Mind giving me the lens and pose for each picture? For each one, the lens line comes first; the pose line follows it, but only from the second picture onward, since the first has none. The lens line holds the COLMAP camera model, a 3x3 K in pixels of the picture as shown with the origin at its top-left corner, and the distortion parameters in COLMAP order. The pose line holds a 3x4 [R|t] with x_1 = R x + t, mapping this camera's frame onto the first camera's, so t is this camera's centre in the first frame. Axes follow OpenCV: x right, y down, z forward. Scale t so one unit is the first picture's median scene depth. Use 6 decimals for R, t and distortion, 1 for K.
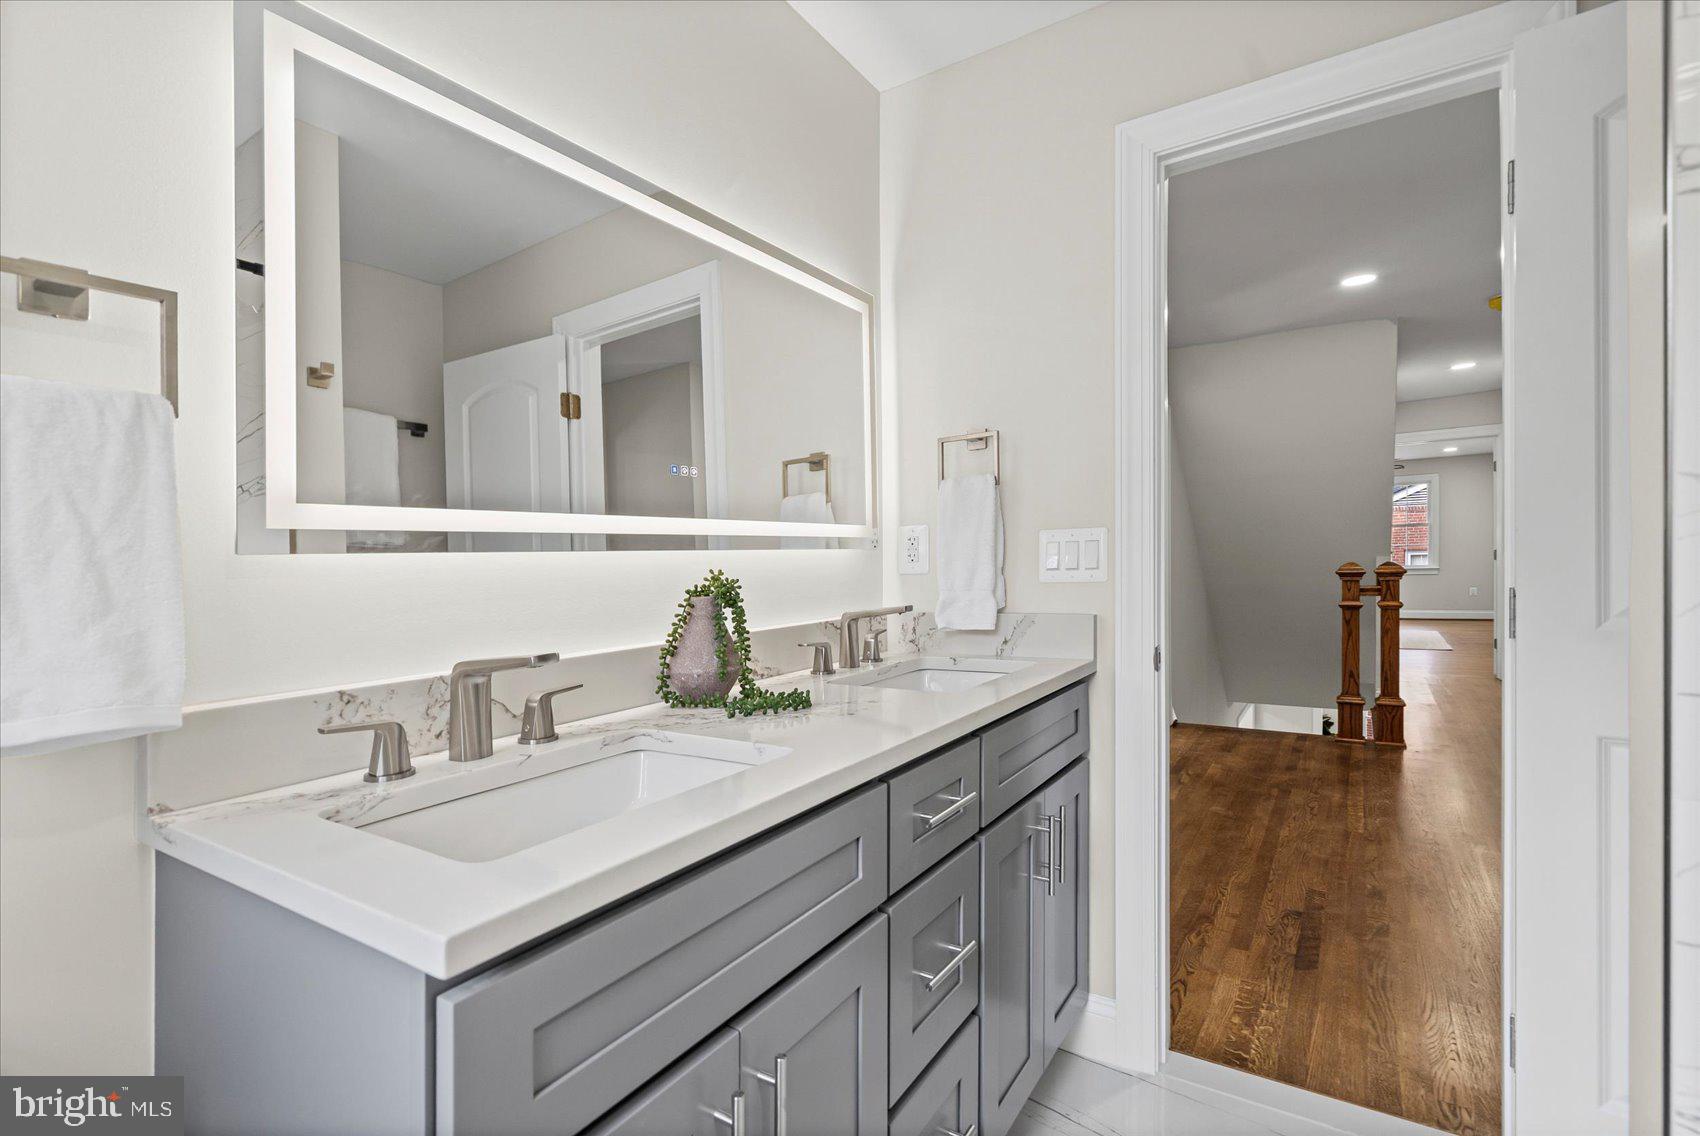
lens RADIAL K [[776.3, 0, 856.1], [0, 776.3, 565.3], [0, 0, 1]] dist [0.001521, 0.000021]
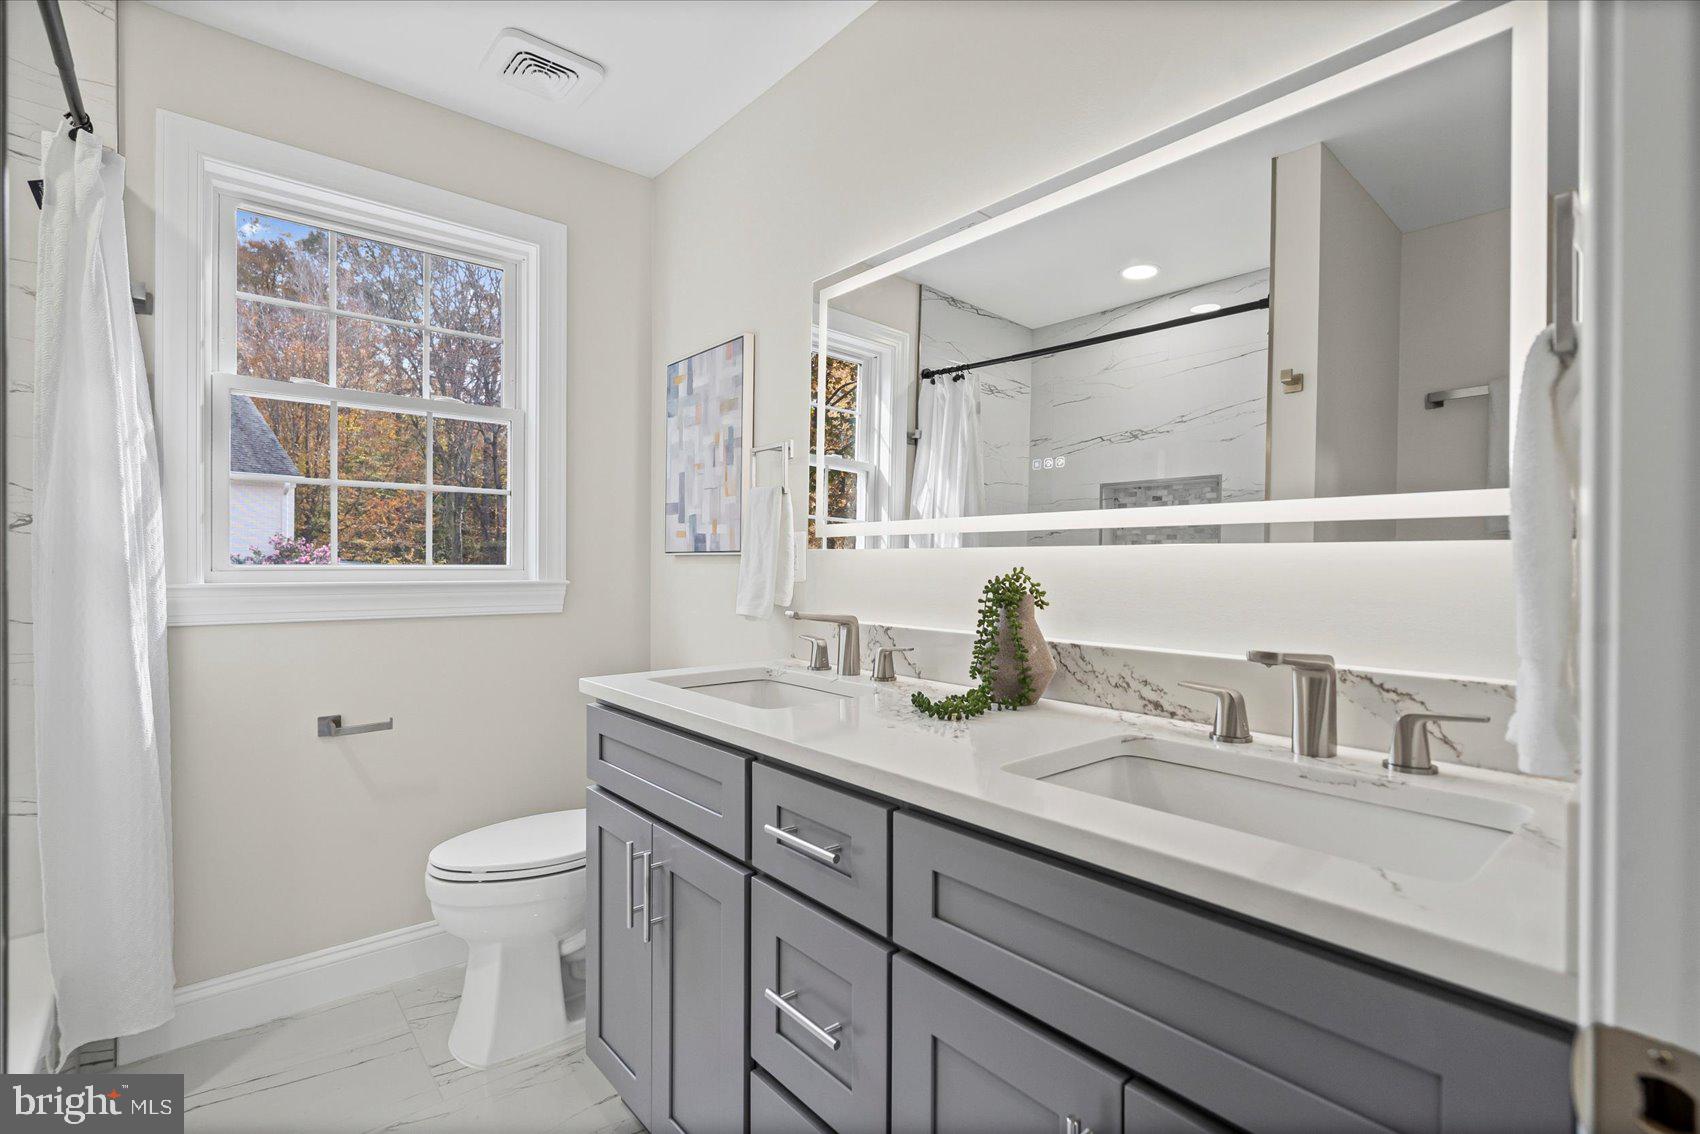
lens RADIAL K [[776.3, 0, 854.8], [0, 776.3, 566.2], [0, 0, 1]] dist [0.001521, 0.000021]
pose [[-0.286212, 0.031459, -0.957650, 0.605267], [-0.005884, 0.999384, 0.034588, -0.020670], [0.958148, 0.015534, -0.285851, 0.822968]]
